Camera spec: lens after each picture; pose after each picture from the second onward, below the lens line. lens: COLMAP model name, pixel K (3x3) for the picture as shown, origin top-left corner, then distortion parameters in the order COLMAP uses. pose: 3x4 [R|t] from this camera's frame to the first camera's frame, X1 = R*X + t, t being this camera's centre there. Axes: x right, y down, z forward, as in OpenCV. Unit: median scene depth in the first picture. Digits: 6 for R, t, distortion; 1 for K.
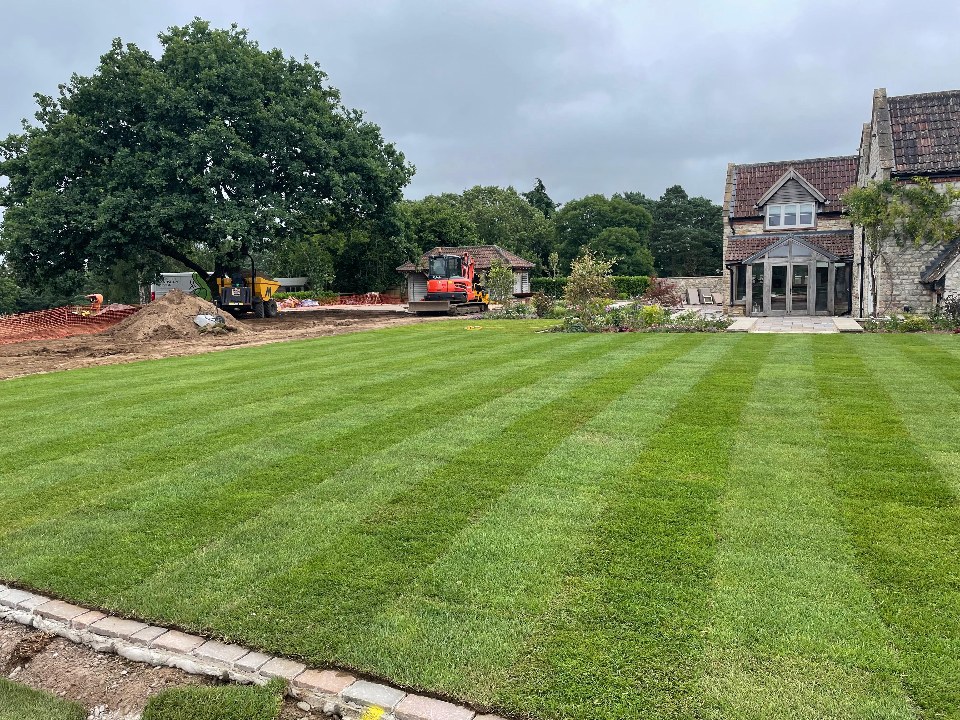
lens RADIAL K [[725.6, 0, 479.7], [0, 725.6, 348.3], [0, 0, 1]] dist [0.101875, -0.127027]
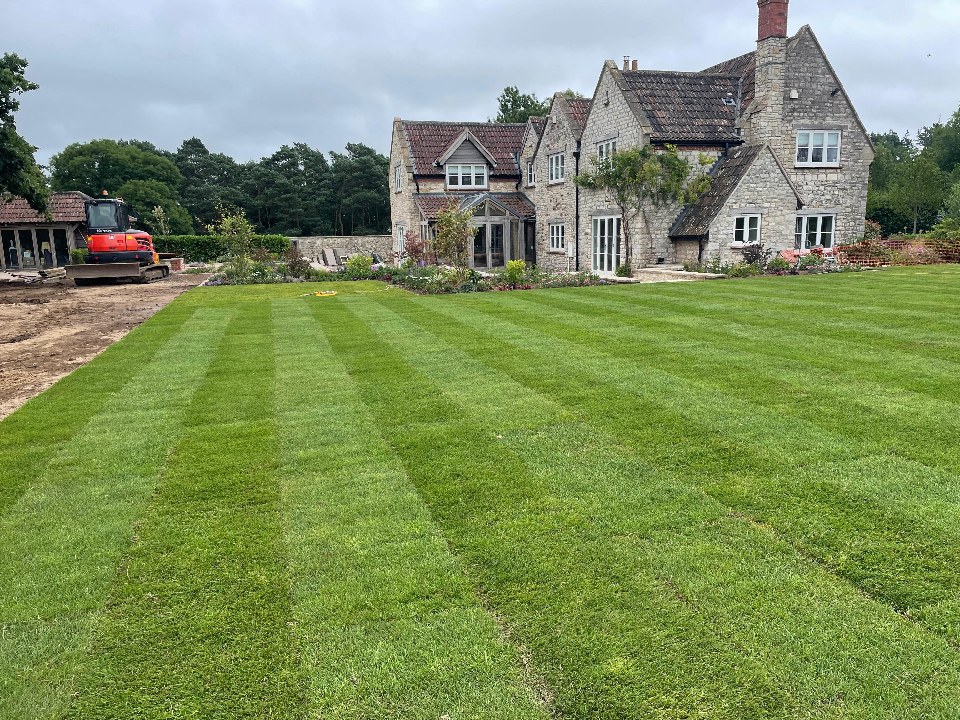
lens RADIAL K [[725.6, 0, 479.7], [0, 725.6, 348.3], [0, 0, 1]] dist [0.101875, -0.127027]
pose [[0.757975, -0.095837, 0.645204, -0.256642], [0.065303, 0.995327, 0.071126, -0.009743], [-0.649006, -0.011778, 0.760692, 0.202604]]
